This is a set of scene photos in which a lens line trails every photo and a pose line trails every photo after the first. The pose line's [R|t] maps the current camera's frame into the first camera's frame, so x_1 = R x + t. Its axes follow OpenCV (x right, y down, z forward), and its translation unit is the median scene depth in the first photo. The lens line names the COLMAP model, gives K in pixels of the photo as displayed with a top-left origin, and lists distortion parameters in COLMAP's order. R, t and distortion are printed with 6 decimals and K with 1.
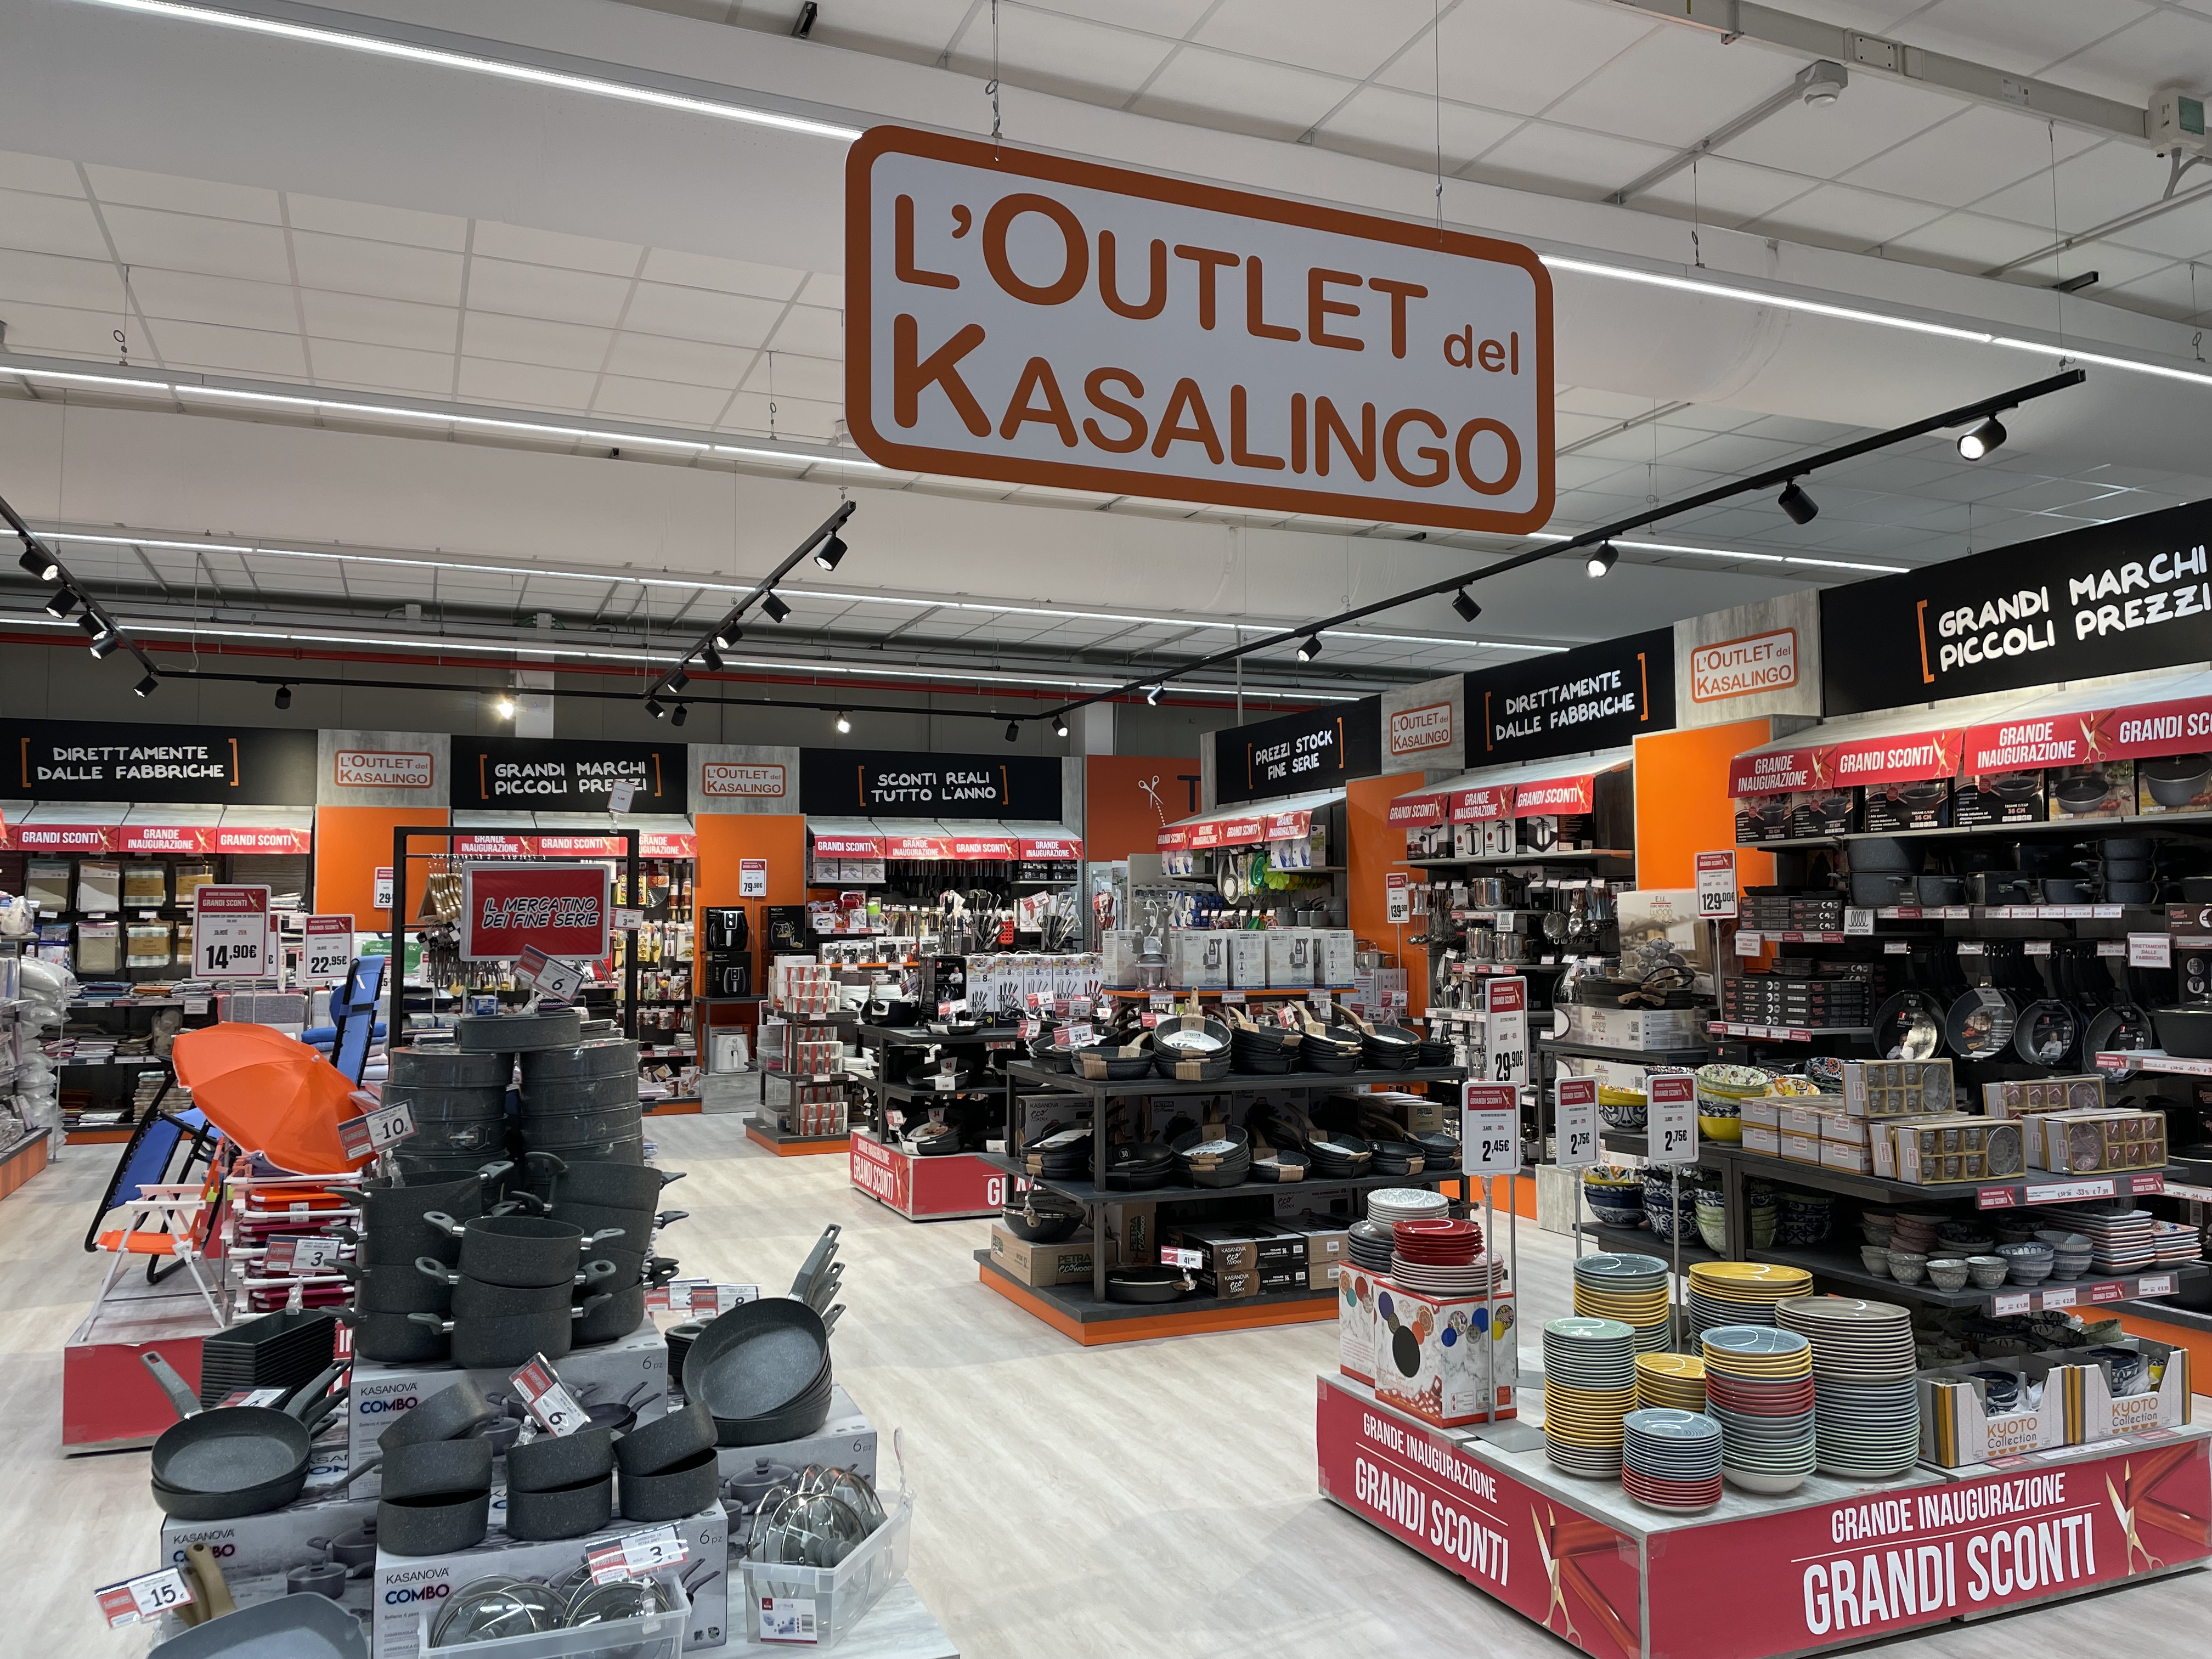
lens RADIAL K [[1662.1, 0, 1116.8], [0, 1662.1, 832.6], [0, 0, 1]] dist [0.082037, -0.101501]
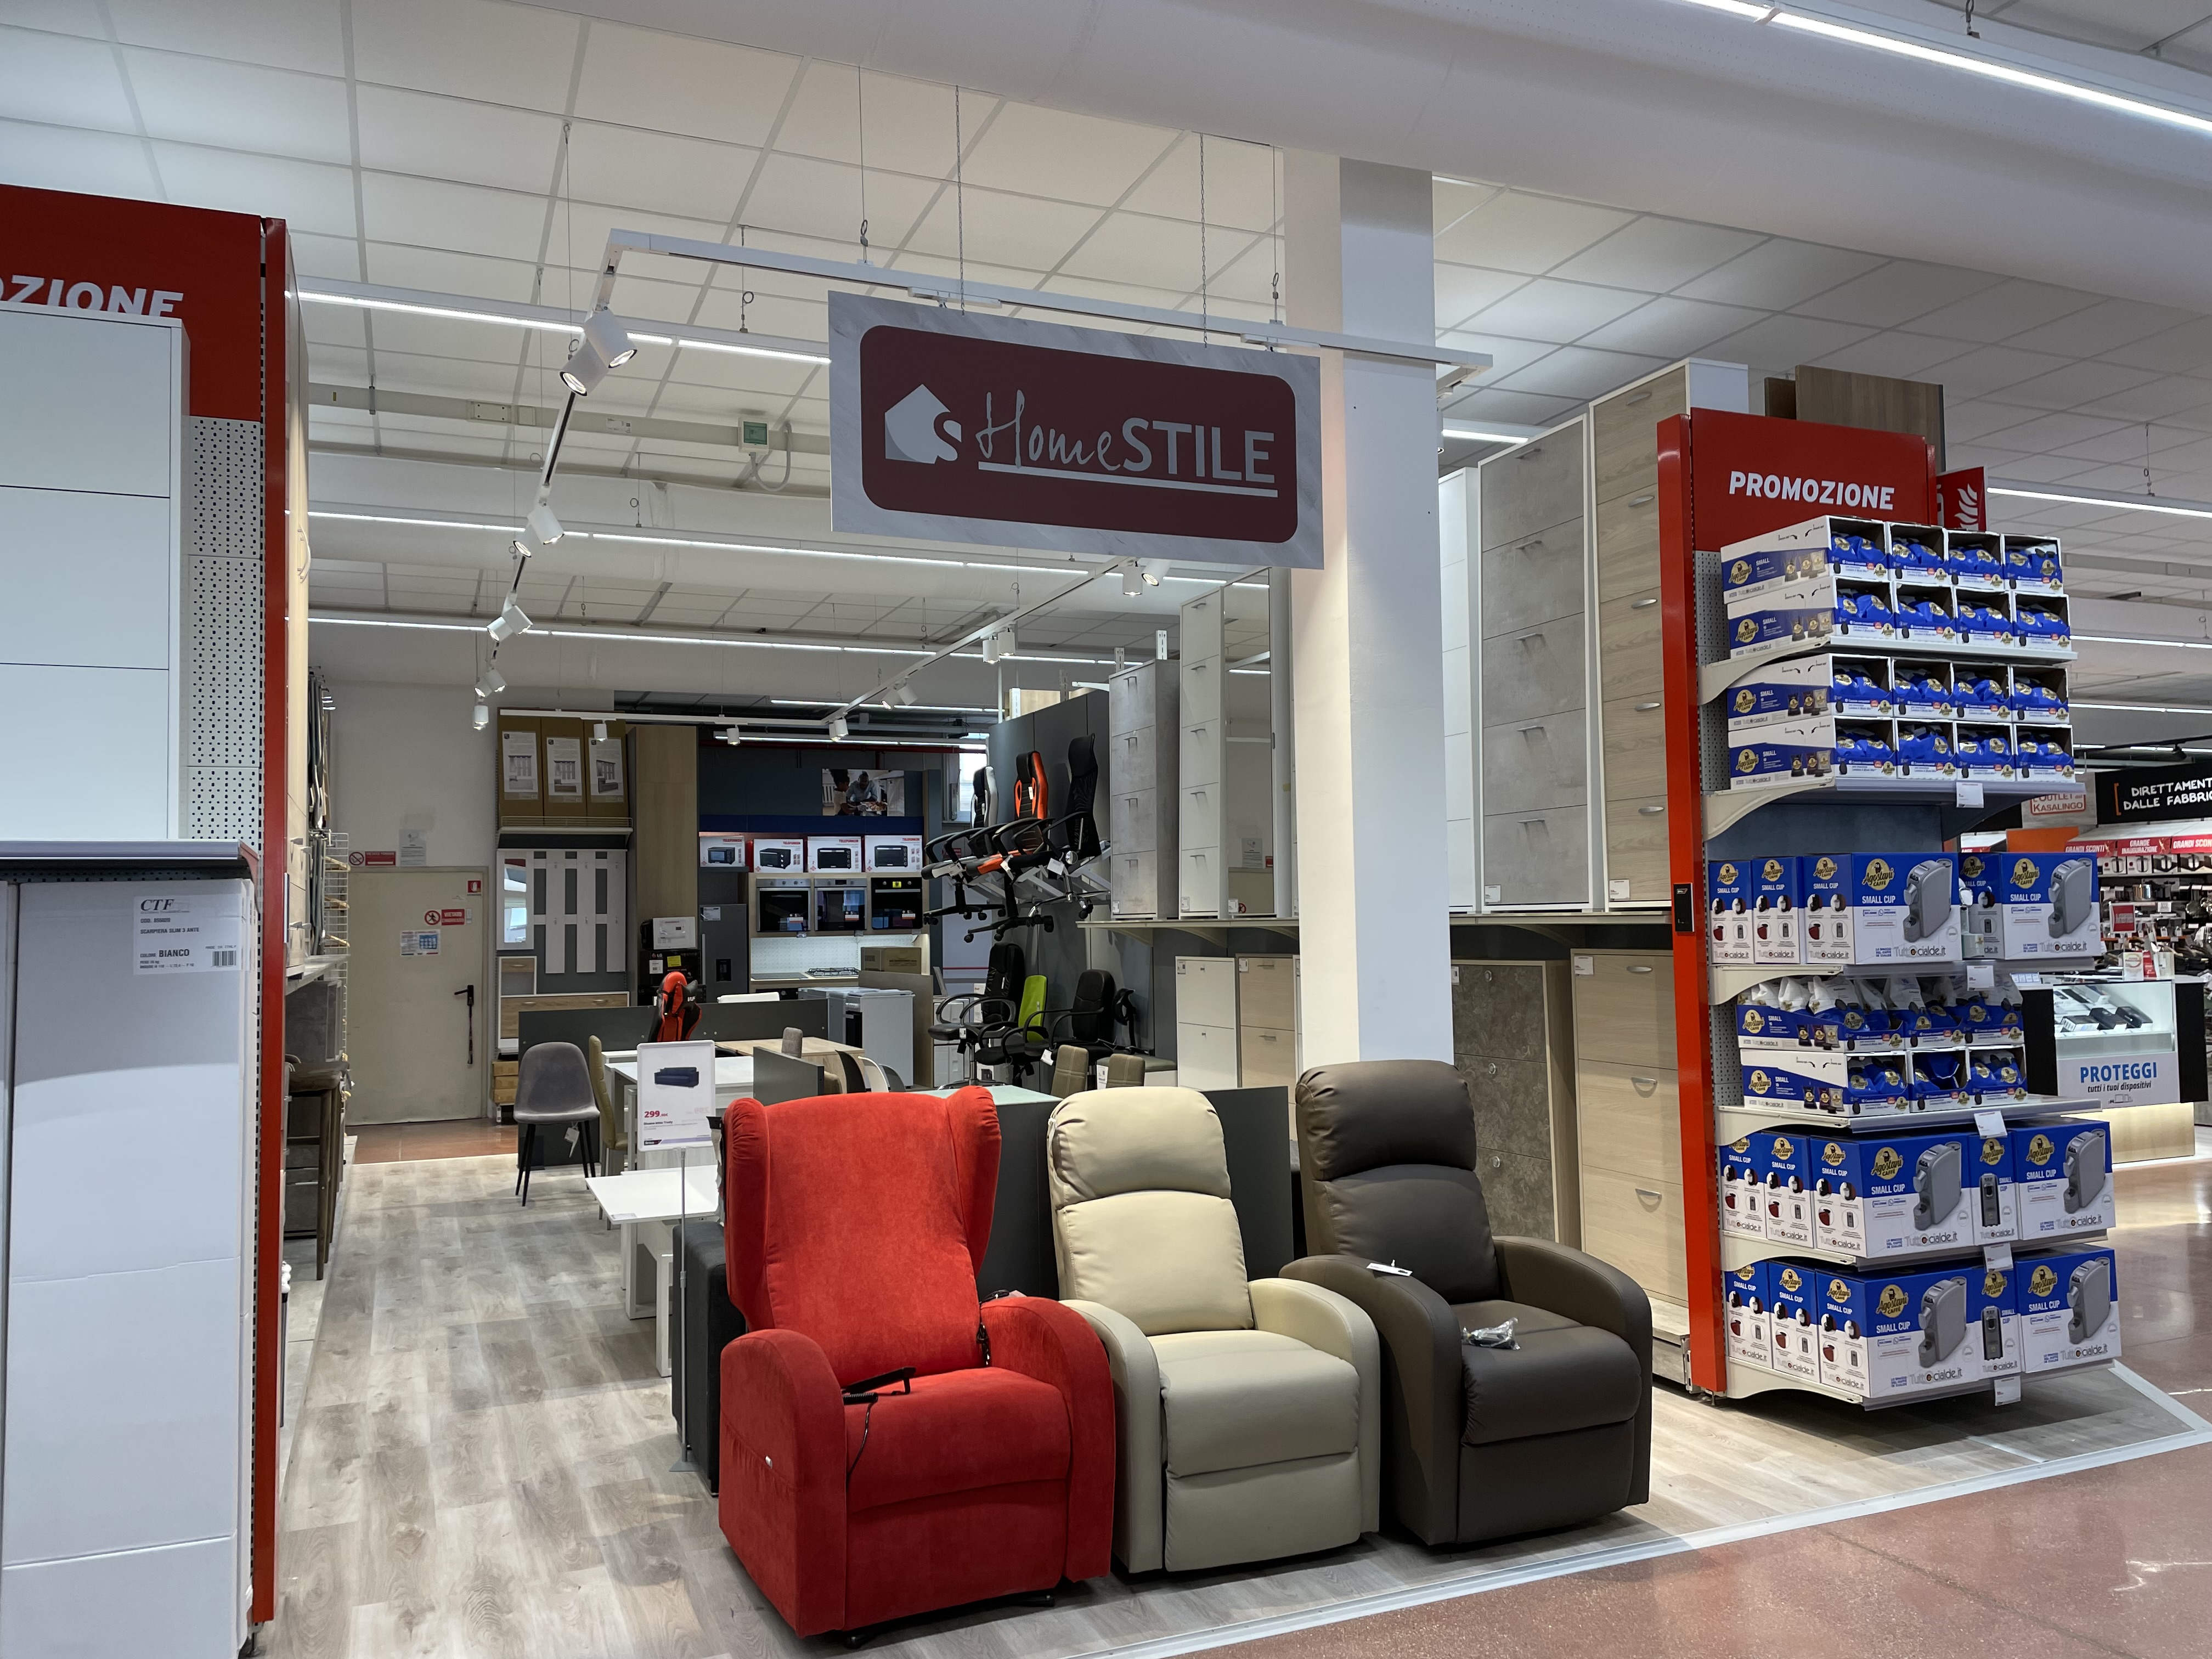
lens RADIAL K [[1662.1, 0, 1106.9], [0, 1662.1, 828.4], [0, 0, 1]] dist [0.082037, -0.101501]
pose [[0.999806, -0.014143, -0.013736, -0.621504], [0.014112, 0.999898, -0.002358, -0.032850], [0.013768, 0.002164, 0.999903, -0.629707]]
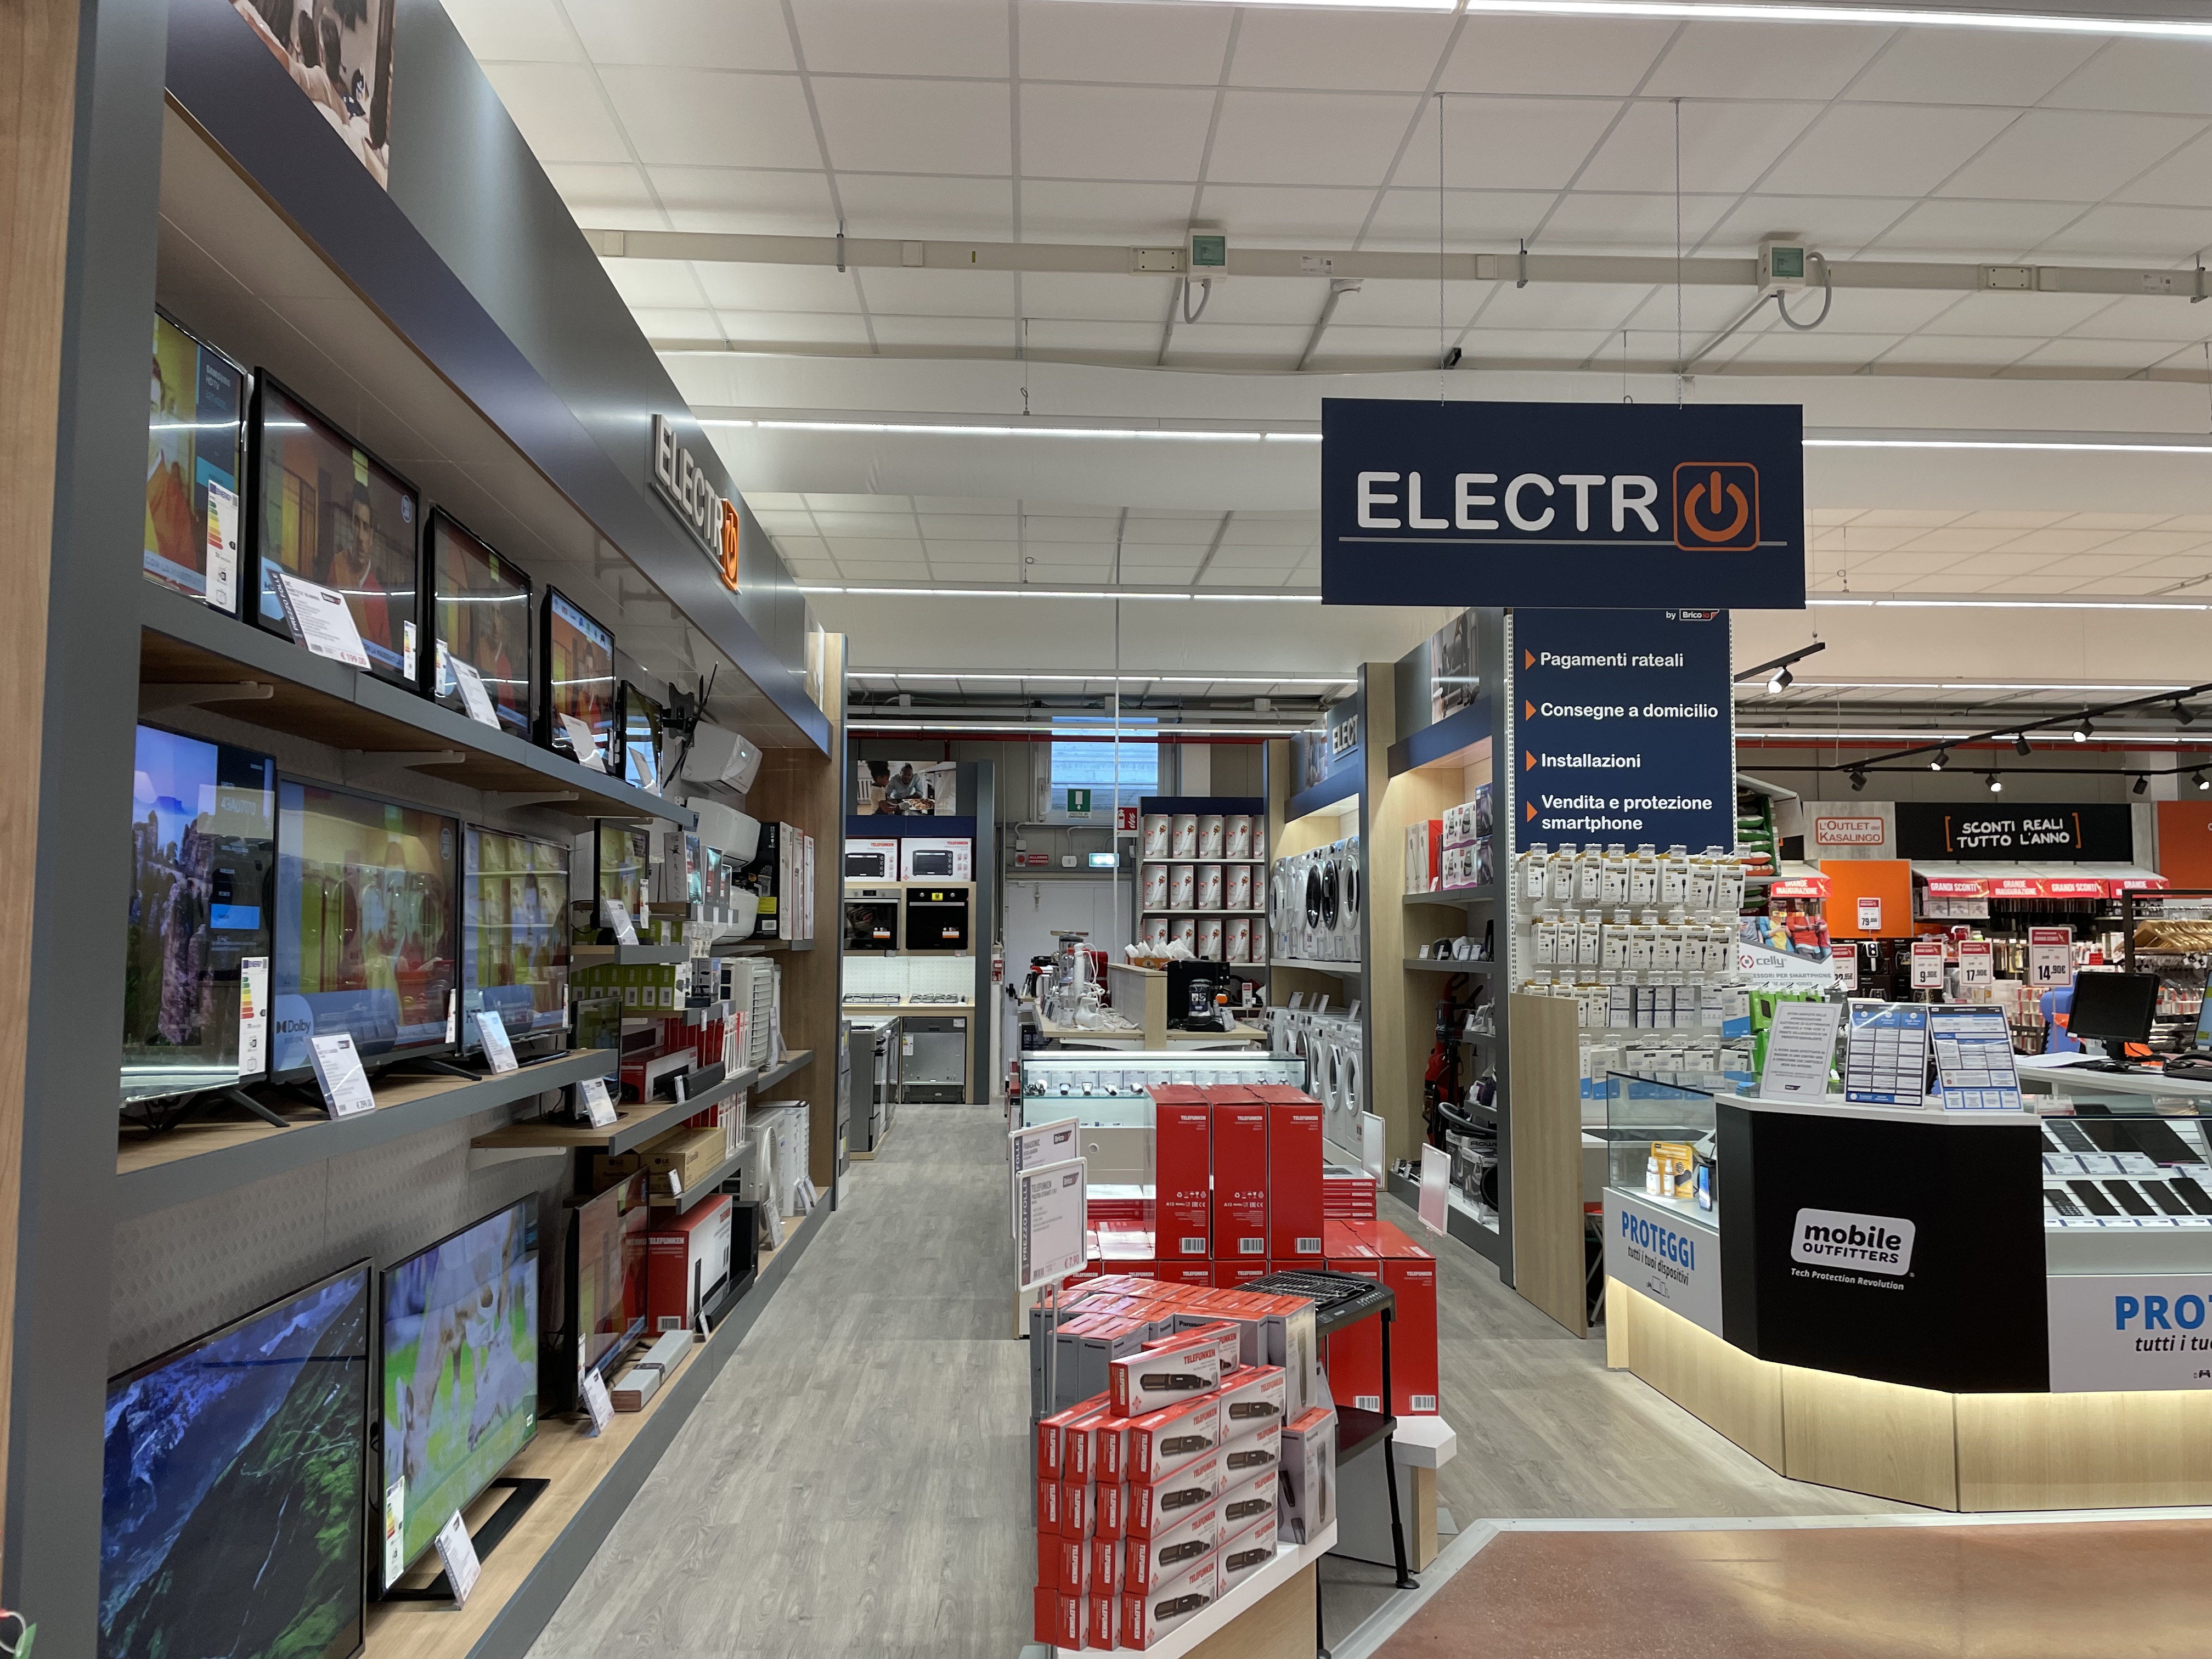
lens RADIAL K [[1662.1, 0, 1105.2], [0, 1662.1, 827.1], [0, 0, 1]] dist [0.082037, -0.101501]
pose [[0.937502, -0.017443, -0.347543, -0.309540], [0.010912, 0.999725, -0.020740, -0.015540], [0.347810, 0.015652, 0.937434, -0.309394]]
